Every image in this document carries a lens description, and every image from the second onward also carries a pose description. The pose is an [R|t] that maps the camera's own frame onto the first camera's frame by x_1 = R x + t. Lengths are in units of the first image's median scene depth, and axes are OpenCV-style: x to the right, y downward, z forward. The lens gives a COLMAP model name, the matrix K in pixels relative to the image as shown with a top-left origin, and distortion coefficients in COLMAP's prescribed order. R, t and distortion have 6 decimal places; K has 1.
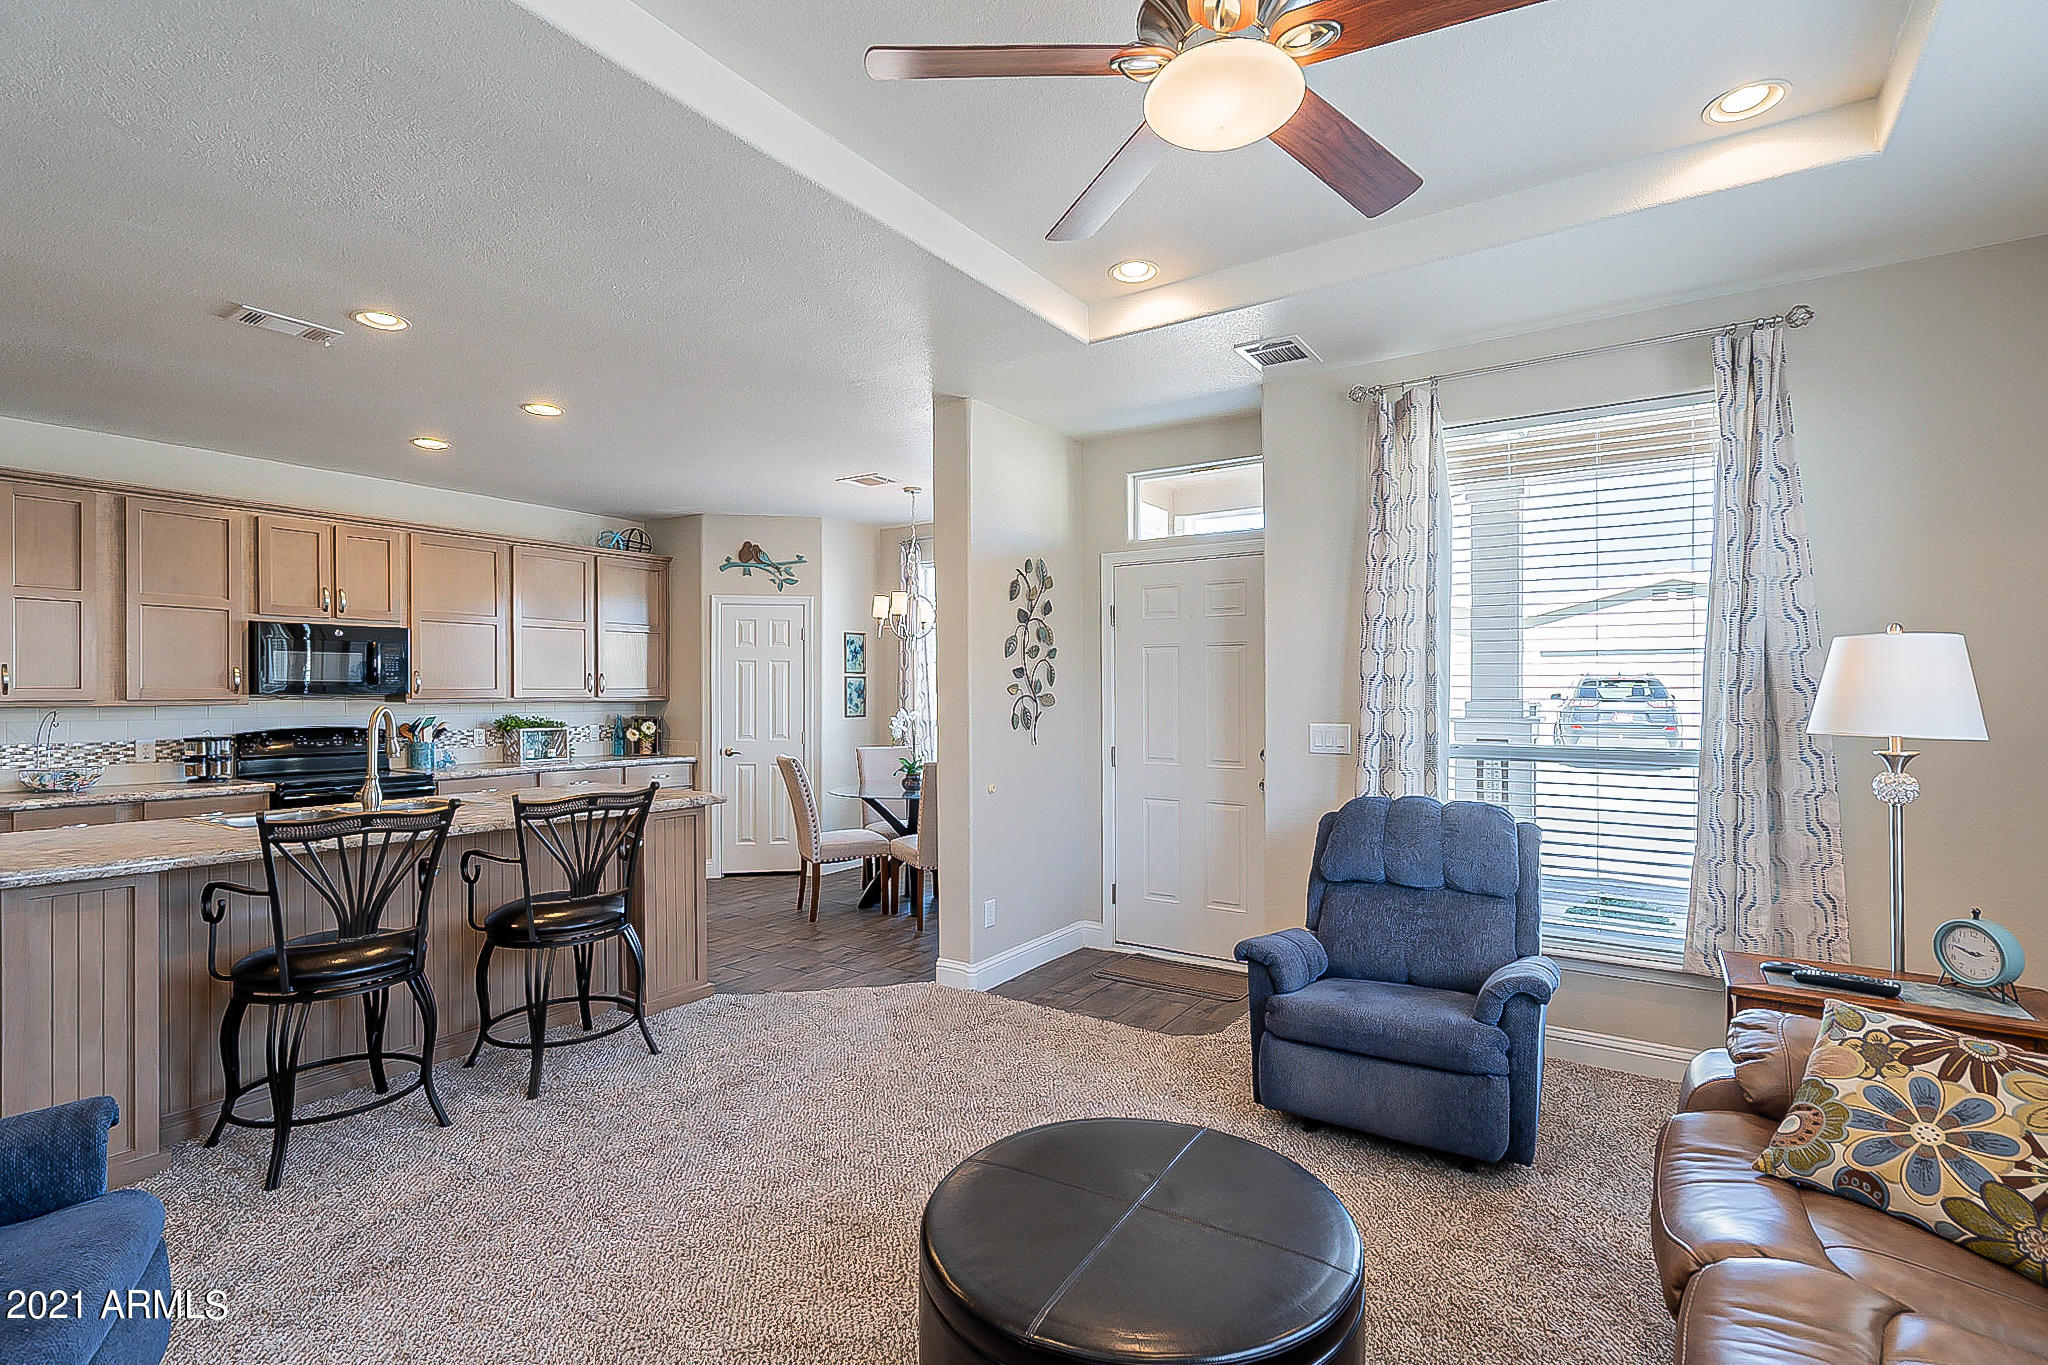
lens RADIAL K [[950.3, 0, 1020.3], [0, 950.3, 690.3], [0, 0, 1]] dist [0.002597, 0.000511]
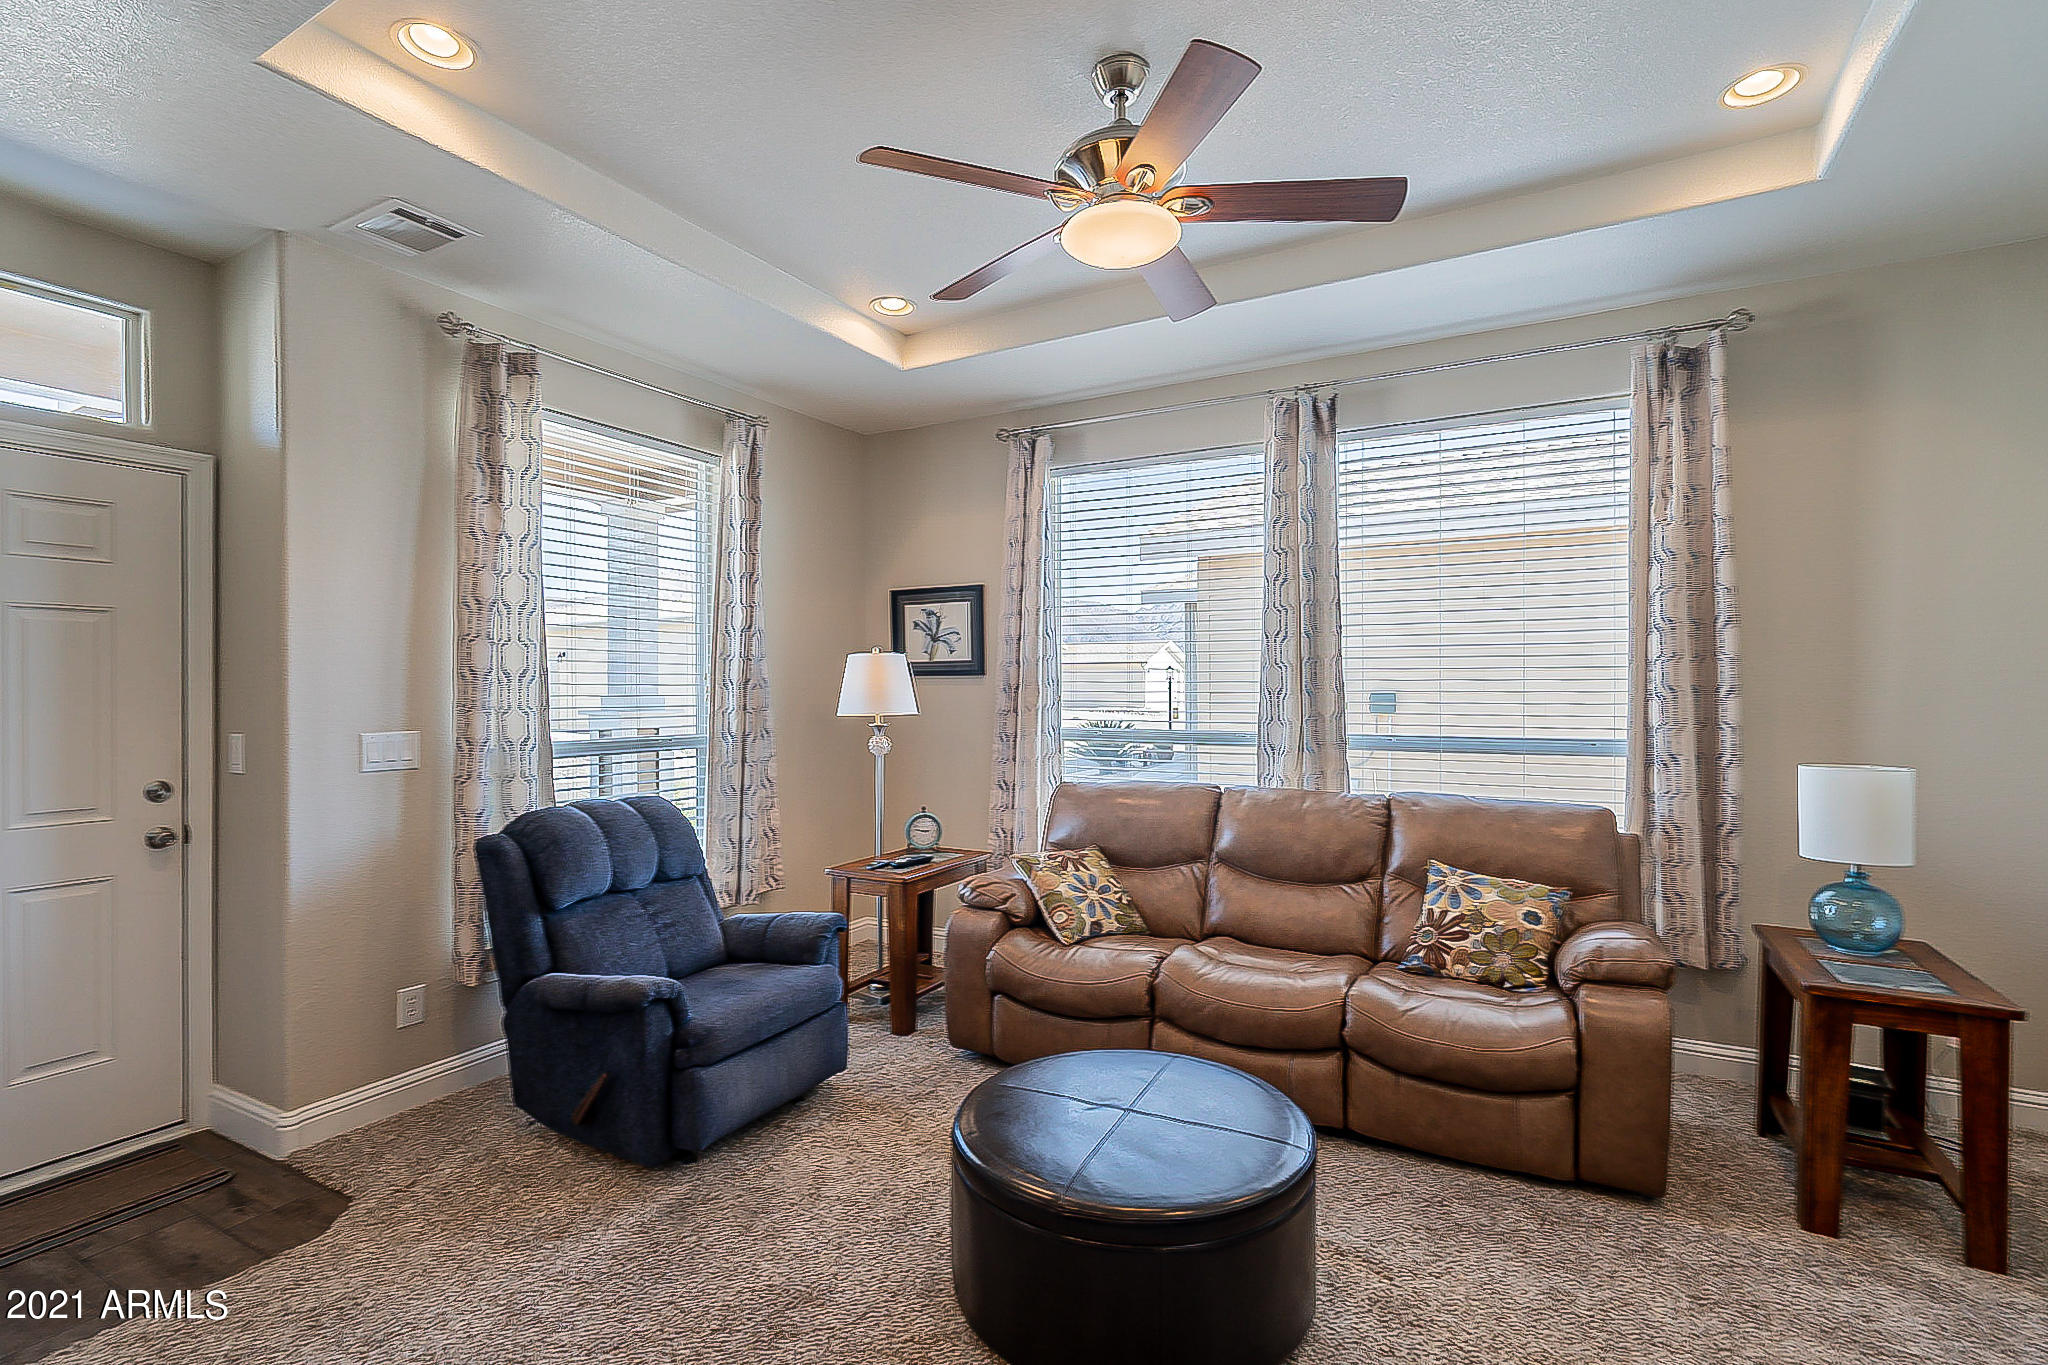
lens RADIAL K [[950.3, 0, 1020.3], [0, 950.3, 690.3], [0, 0, 1]] dist [0.002597, 0.000511]
pose [[-0.088032, -0.003594, 0.996111, -0.363416], [-0.000014, 0.999993, 0.003606, -0.000330], [-0.996118, 0.000304, -0.088031, 0.425340]]
